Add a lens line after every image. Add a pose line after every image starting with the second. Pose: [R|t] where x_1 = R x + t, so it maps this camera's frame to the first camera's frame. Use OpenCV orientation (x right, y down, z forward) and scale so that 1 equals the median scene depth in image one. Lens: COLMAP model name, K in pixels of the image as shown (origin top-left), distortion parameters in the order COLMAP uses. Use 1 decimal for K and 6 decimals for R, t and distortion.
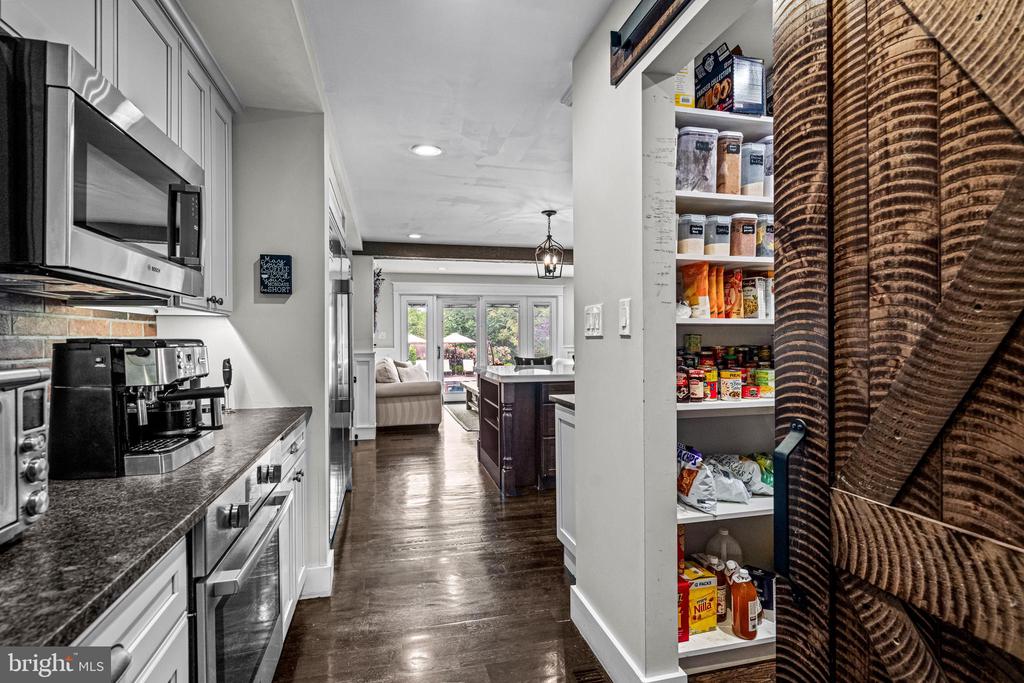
lens RADIAL K [[504.6, 0, 512.0], [0, 504.6, 341.5], [0, 0, 1]] dist [-0.001462, -0.000751]
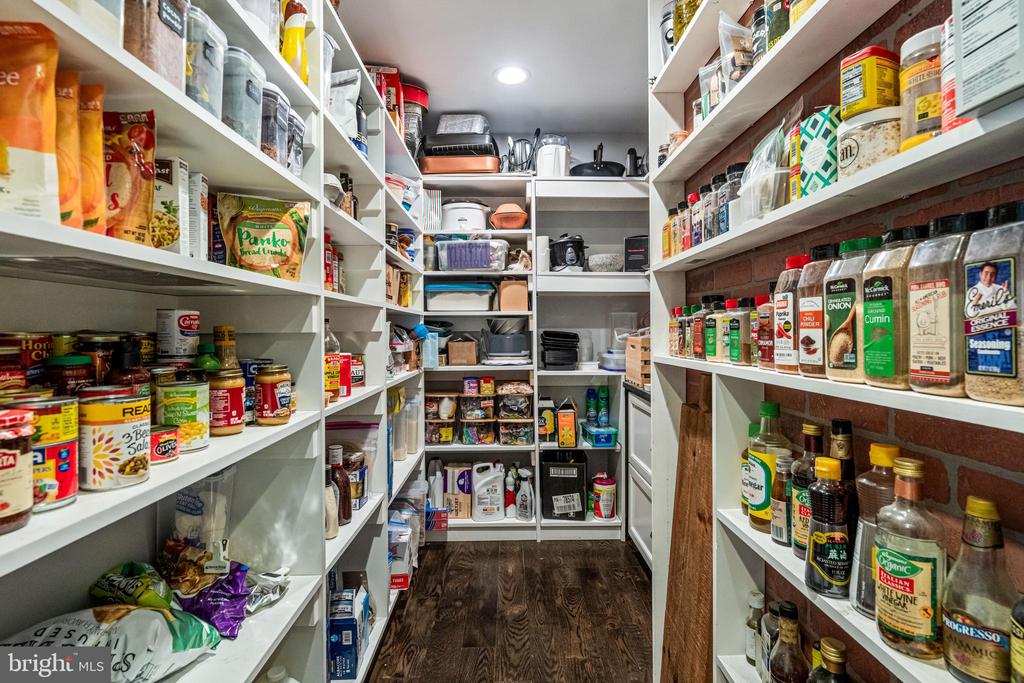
lens RADIAL K [[493.3, 0, 514.0], [0, 493.3, 339.2], [0, 0, 1]] dist [0.003223, 0.000385]
pose [[0.229502, -0.004378, 0.973298, 0.068153], [0.004874, 0.999983, 0.003349, 0.006929], [-0.973296, 0.003975, 0.229519, 0.268798]]
